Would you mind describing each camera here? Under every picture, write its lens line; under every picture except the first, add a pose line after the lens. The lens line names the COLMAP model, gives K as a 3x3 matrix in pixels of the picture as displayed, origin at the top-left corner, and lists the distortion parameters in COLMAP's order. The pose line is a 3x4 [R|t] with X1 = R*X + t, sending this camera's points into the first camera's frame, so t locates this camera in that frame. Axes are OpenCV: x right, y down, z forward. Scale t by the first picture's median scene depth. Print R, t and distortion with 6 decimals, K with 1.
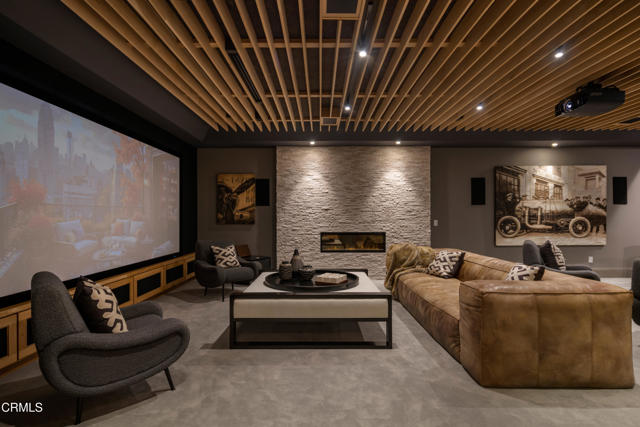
lens RADIAL K [[458.4, 0, 320.3], [0, 458.4, 203.6], [0, 0, 1]] dist [0.002386, -0.051188]
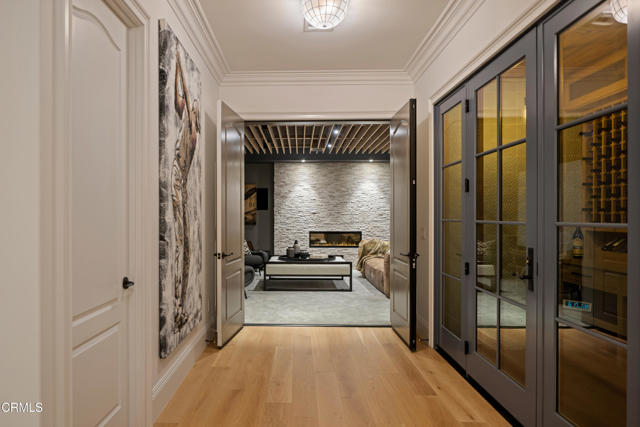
lens RADIAL K [[458.4, 0, 320.3], [0, 458.4, 203.6], [0, 0, 1]] dist [0.002386, -0.051188]
pose [[0.999535, 0.003284, 0.030324, -0.007989], [-0.003153, 0.999986, -0.004357, -0.007868], [-0.030338, 0.004259, 0.999531, -0.251451]]
